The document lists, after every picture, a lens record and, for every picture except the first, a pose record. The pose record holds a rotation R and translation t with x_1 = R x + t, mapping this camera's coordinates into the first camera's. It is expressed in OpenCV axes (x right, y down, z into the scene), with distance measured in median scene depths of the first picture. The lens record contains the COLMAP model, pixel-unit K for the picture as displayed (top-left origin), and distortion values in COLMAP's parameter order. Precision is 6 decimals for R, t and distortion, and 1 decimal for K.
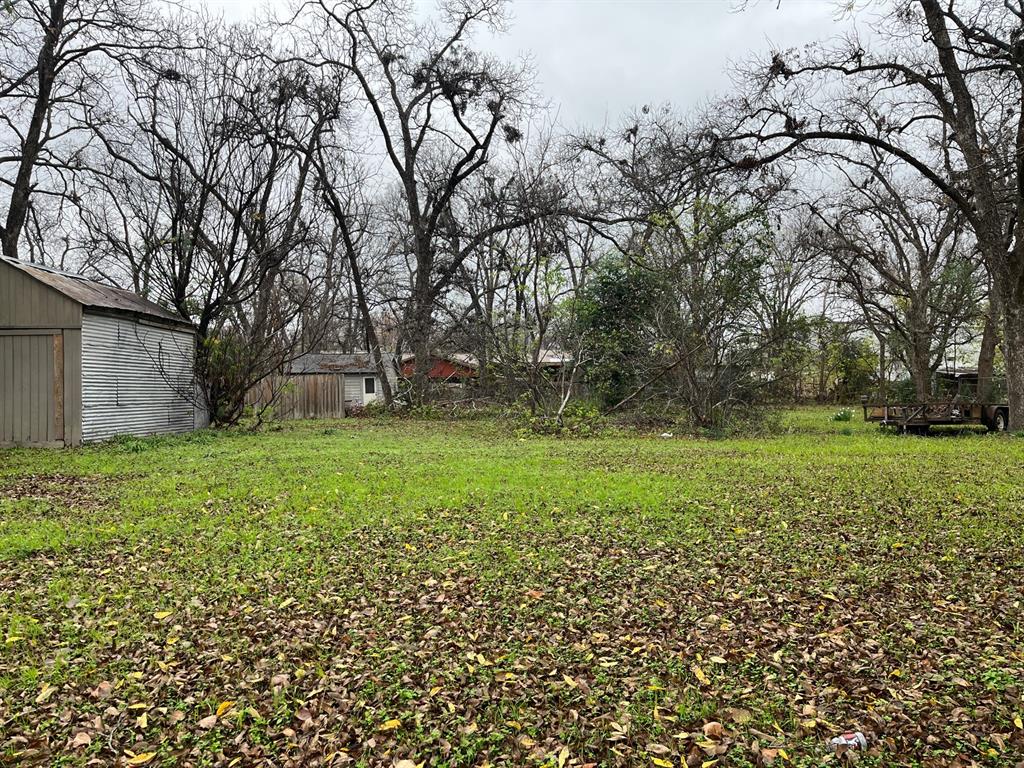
lens RADIAL K [[773.8, 0, 512.3], [0, 773.8, 384.7], [0, 0, 1]] dist [0.047305, 0.003979]
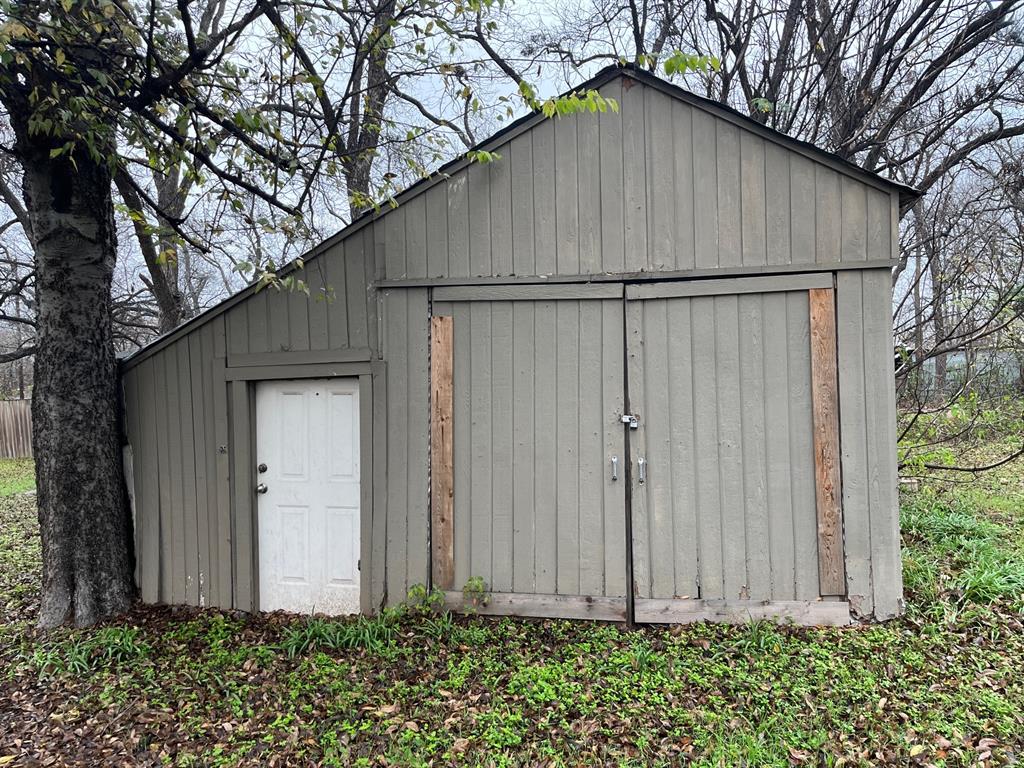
lens RADIAL K [[773.8, 0, 512.0], [0, 773.8, 384.3], [0, 0, 1]] dist [0.047305, 0.003979]
pose [[0.983345, -0.009282, -0.181512, -0.649128], [0.011477, 0.999873, 0.011047, -0.028007], [0.181386, -0.012946, 0.983327, 0.643647]]
